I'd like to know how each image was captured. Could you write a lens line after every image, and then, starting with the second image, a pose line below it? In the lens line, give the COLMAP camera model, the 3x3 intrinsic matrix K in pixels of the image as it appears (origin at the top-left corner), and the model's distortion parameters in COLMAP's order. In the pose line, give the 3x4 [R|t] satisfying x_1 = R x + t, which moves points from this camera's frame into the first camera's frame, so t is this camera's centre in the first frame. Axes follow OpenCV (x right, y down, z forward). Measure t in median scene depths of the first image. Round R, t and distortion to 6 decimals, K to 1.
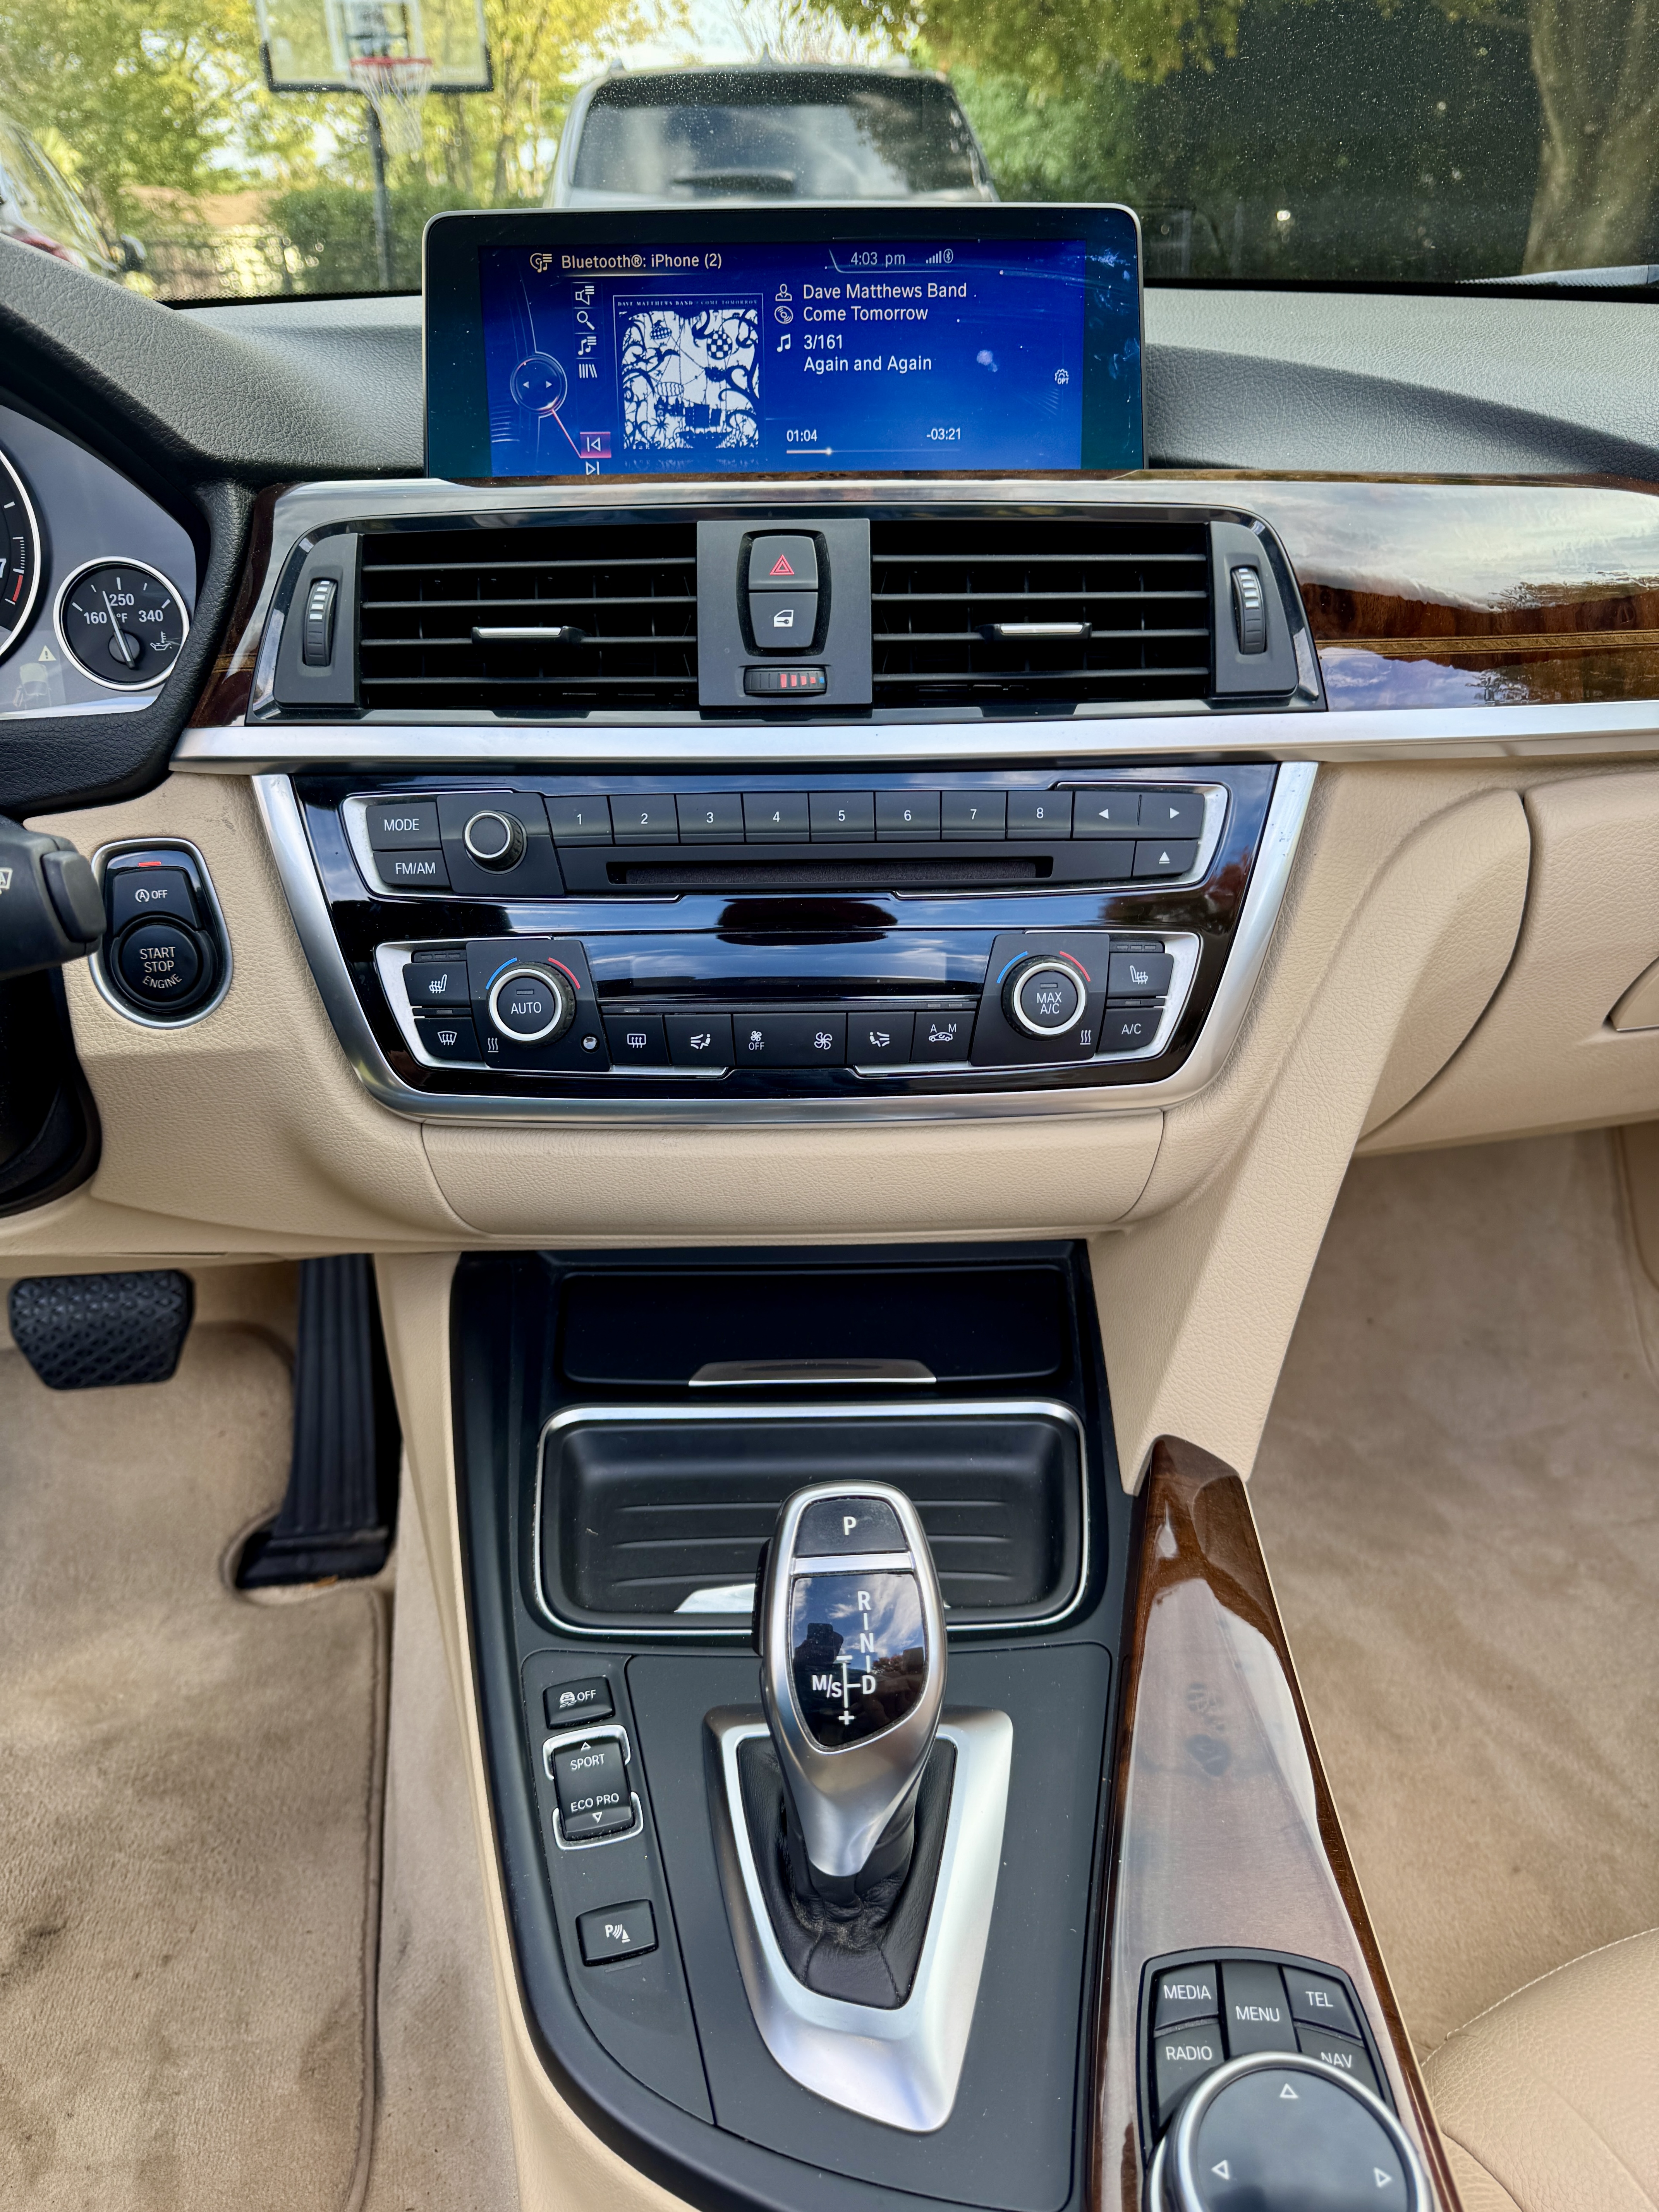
lens RADIAL K [[1568.0, 0, 819.7], [0, 1568.0, 1114.7], [0, 0, 1]] dist [0.019474, -0.023681]
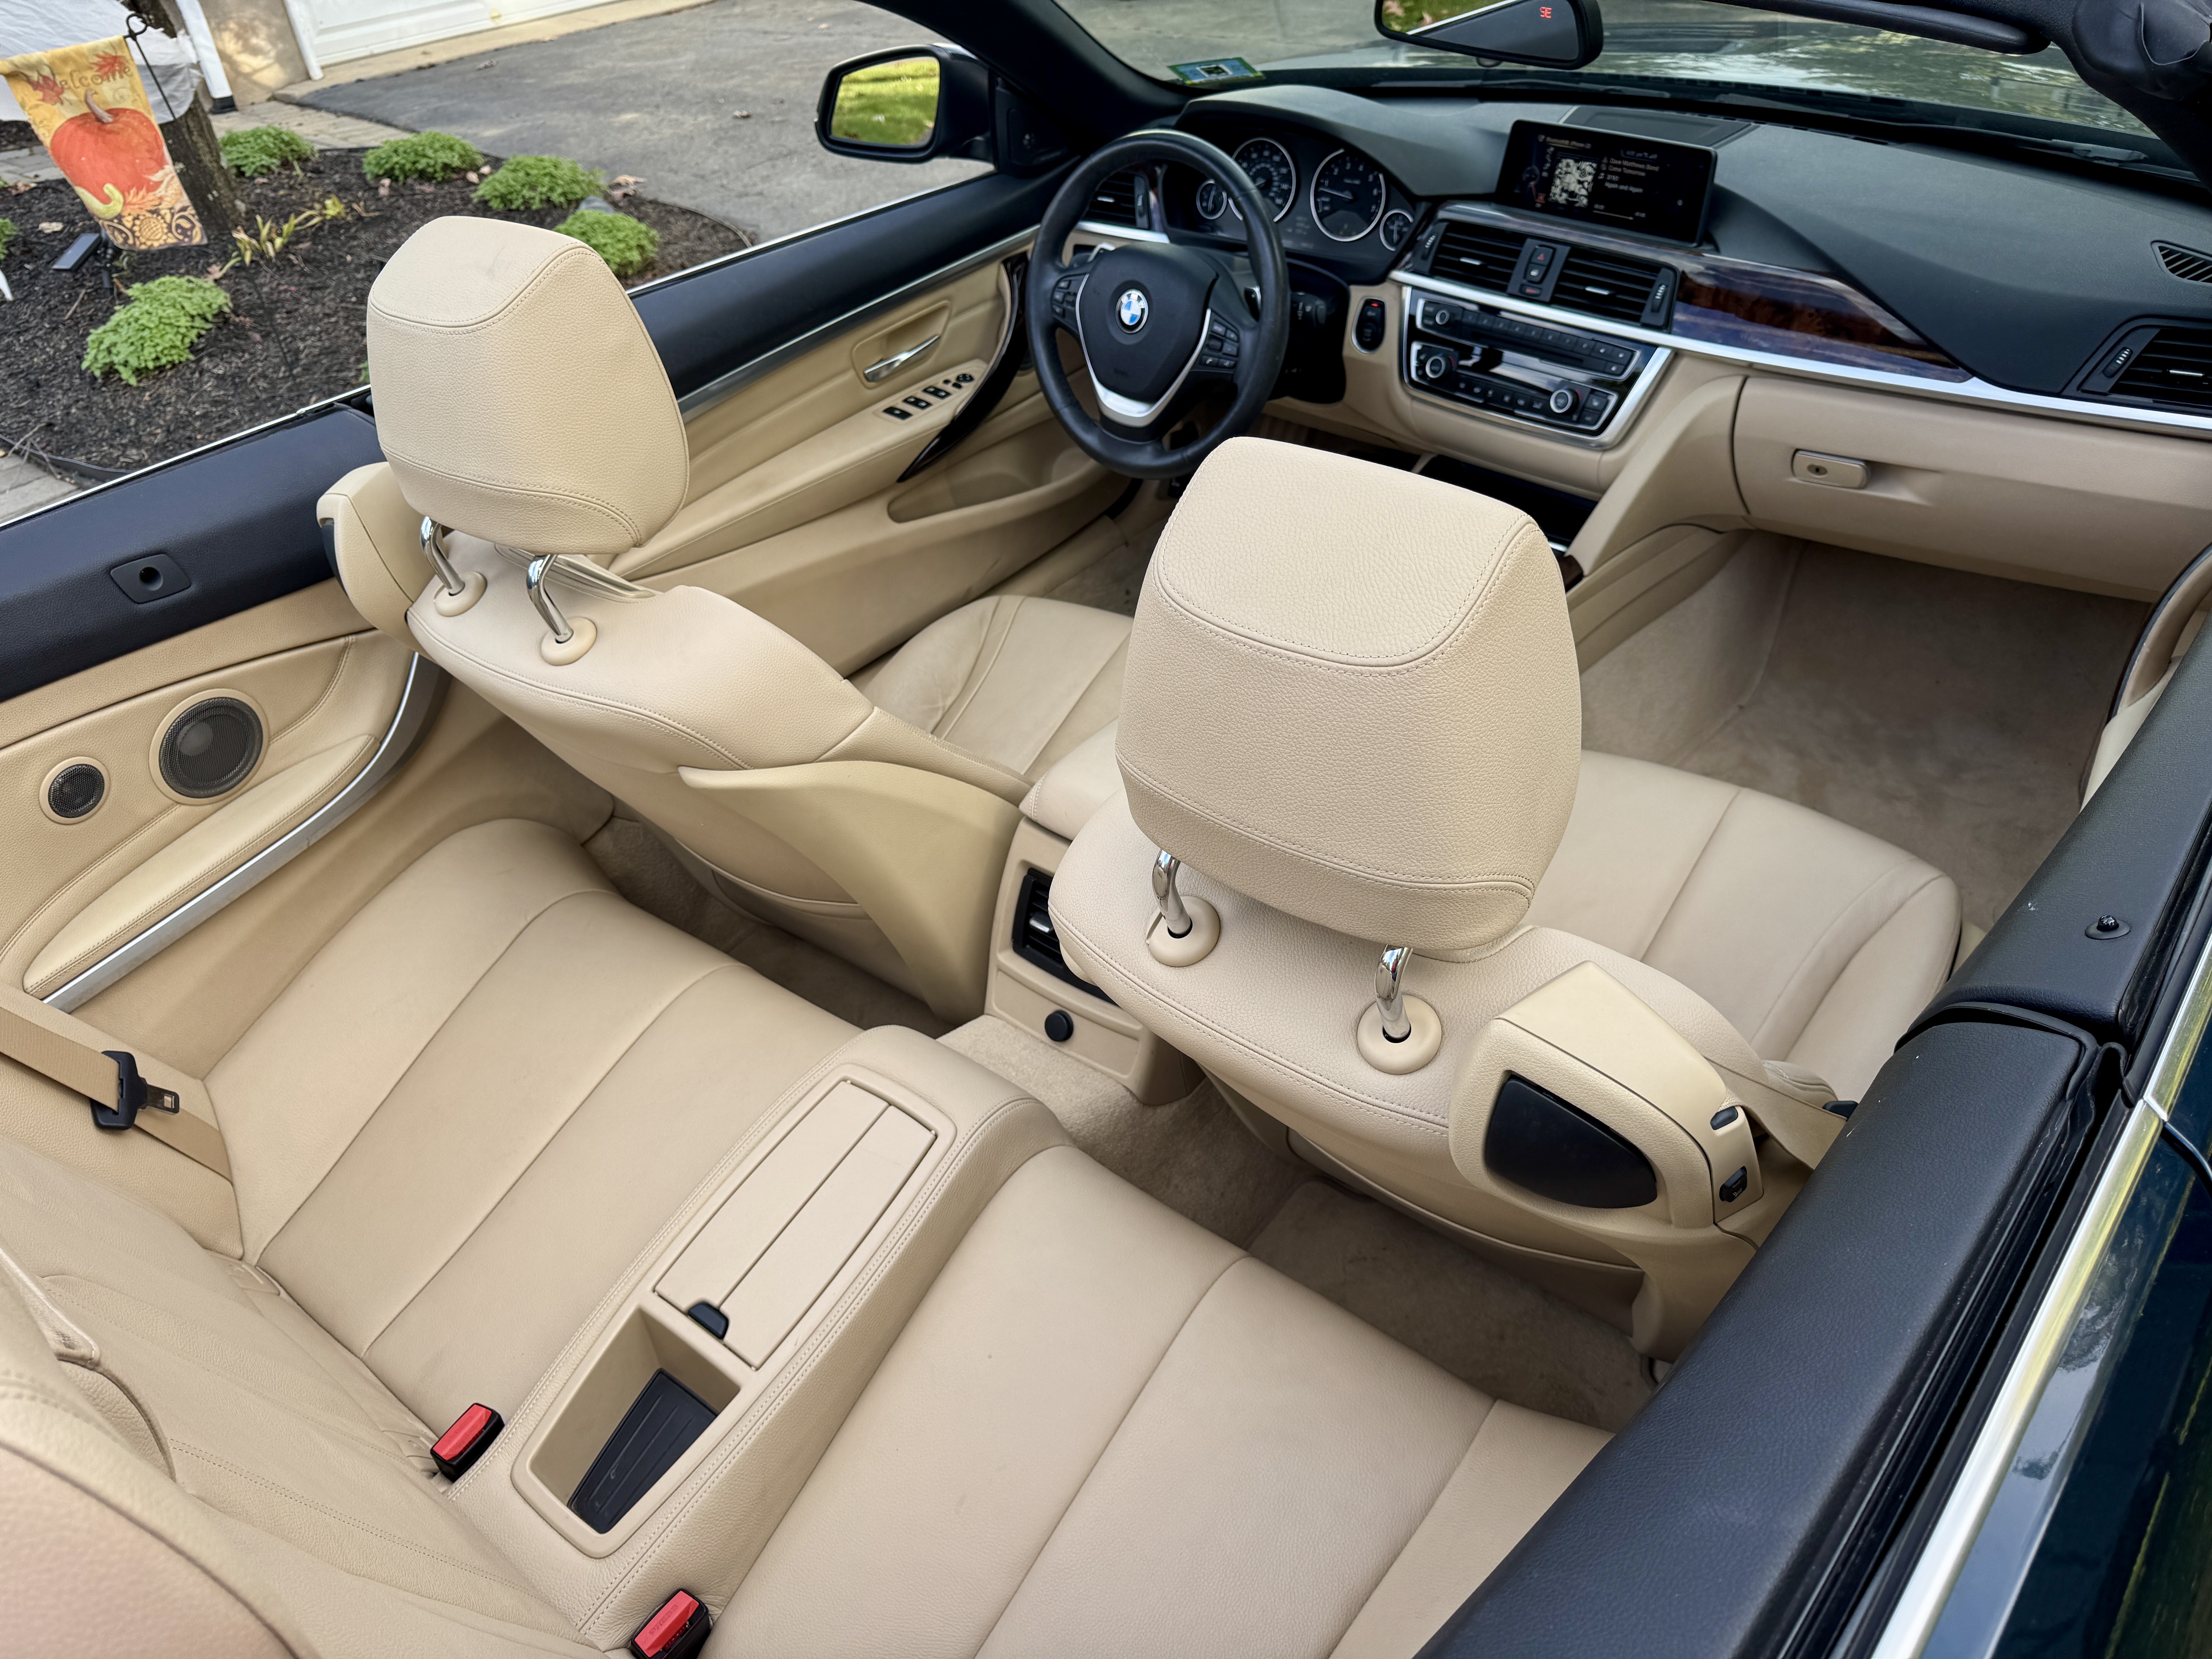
lens RADIAL K [[1568.0, 0, 1125.2], [0, 1568.0, 837.3], [0, 0, 1]] dist [0.019474, -0.023681]
pose [[0.688936, 0.414246, -0.594783, 1.859345], [-0.284216, 0.909266, 0.304066, 0.017092], [0.666775, -0.040436, 0.744162, -2.146883]]
